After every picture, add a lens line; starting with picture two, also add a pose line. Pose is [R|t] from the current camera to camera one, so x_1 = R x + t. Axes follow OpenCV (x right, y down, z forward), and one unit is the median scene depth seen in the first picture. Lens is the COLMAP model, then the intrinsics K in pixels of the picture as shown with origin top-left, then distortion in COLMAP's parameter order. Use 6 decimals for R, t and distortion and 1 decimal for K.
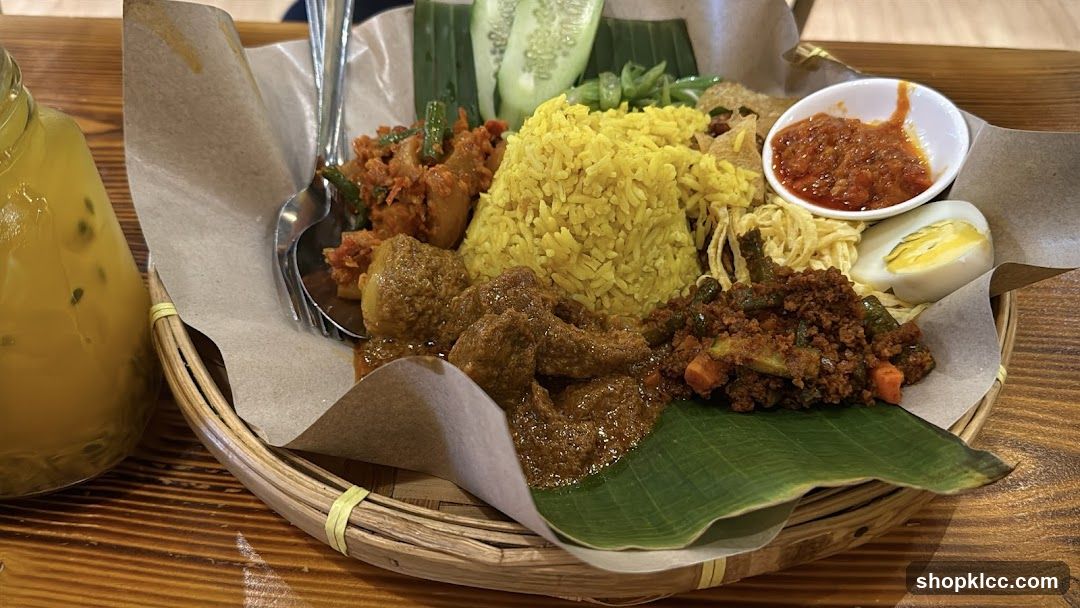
lens RADIAL K [[877.9, 0, 538.0], [0, 877.9, 306.4], [0, 0, 1]] dist [0.073058, -0.028721]
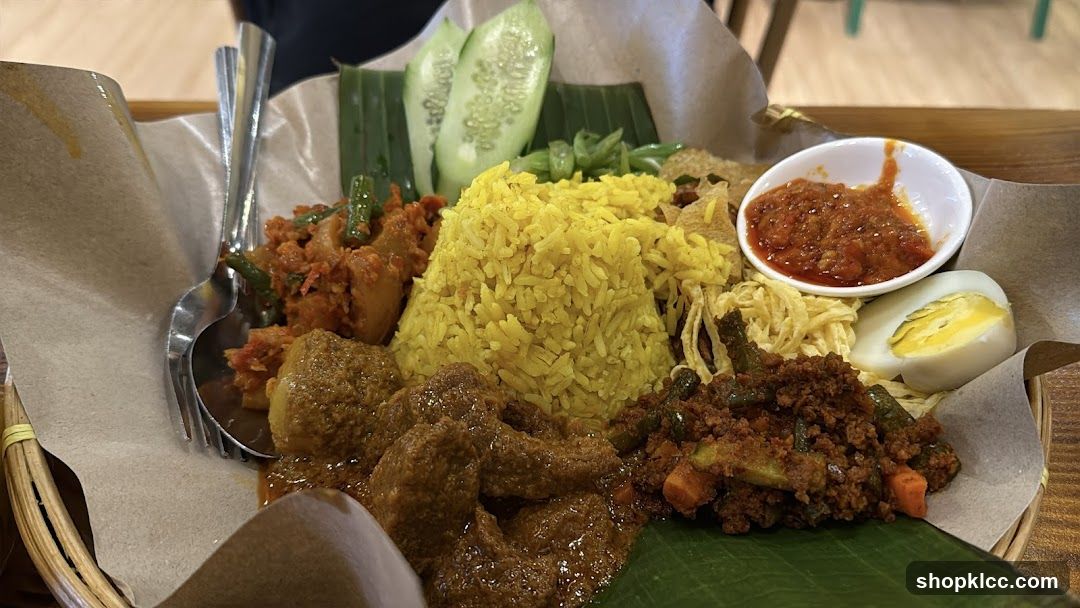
lens RADIAL K [[877.9, 0, 544.0], [0, 877.9, 304.2], [0, 0, 1]] dist [0.073058, -0.028721]
pose [[0.998475, -0.030695, 0.045886, 0.021508], [0.035264, 0.994125, -0.102334, -0.012287], [-0.042475, 0.103796, 0.993691, 0.155096]]
